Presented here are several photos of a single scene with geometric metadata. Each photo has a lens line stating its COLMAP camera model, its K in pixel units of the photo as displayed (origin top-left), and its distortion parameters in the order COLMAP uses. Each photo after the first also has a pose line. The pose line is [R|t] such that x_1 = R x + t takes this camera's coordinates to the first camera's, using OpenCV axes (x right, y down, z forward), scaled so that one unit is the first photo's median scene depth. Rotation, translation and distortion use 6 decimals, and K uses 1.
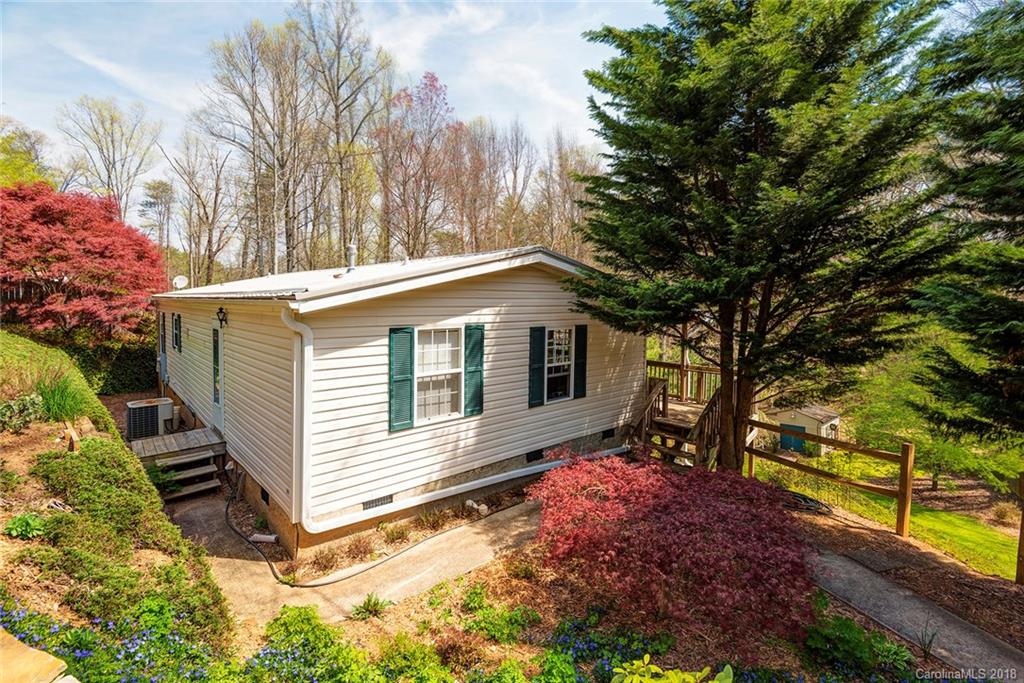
lens RADIAL K [[473.0, 0, 491.1], [0, 473.0, 344.9], [0, 0, 1]] dist [-0.004279, -0.001605]
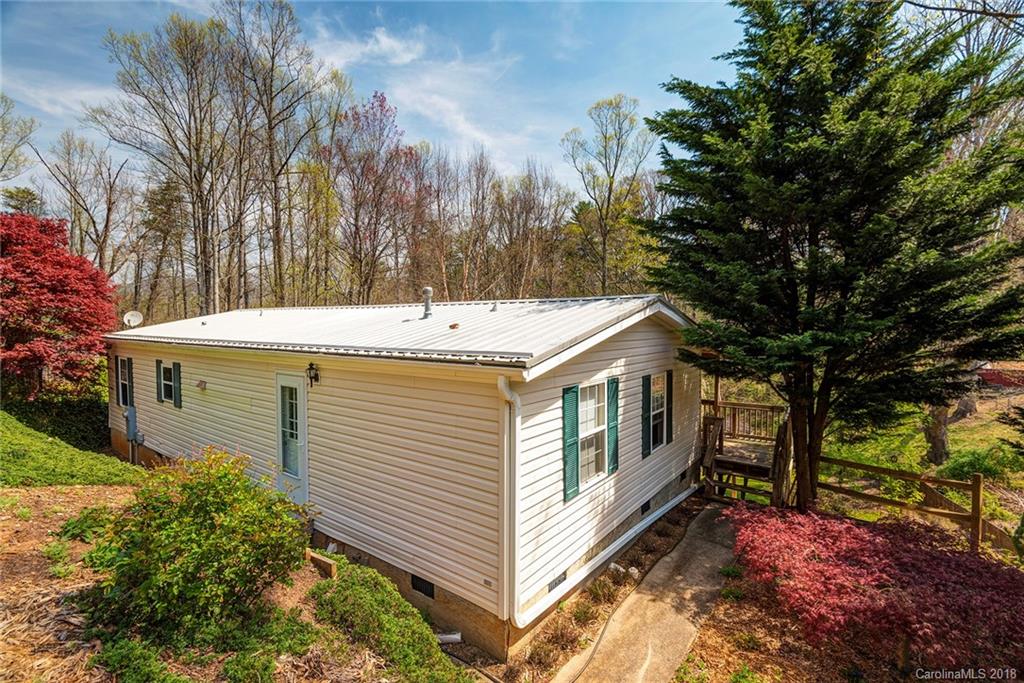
lens RADIAL K [[473.0, 0, 508.8], [0, 473.0, 341.1], [0, 0, 1]] dist [-0.004279, -0.001605]
pose [[0.978587, -0.011851, 0.205491, -0.448081], [0.024738, 0.997876, -0.060257, -0.066732], [-0.204340, 0.064050, 0.976802, 0.087998]]
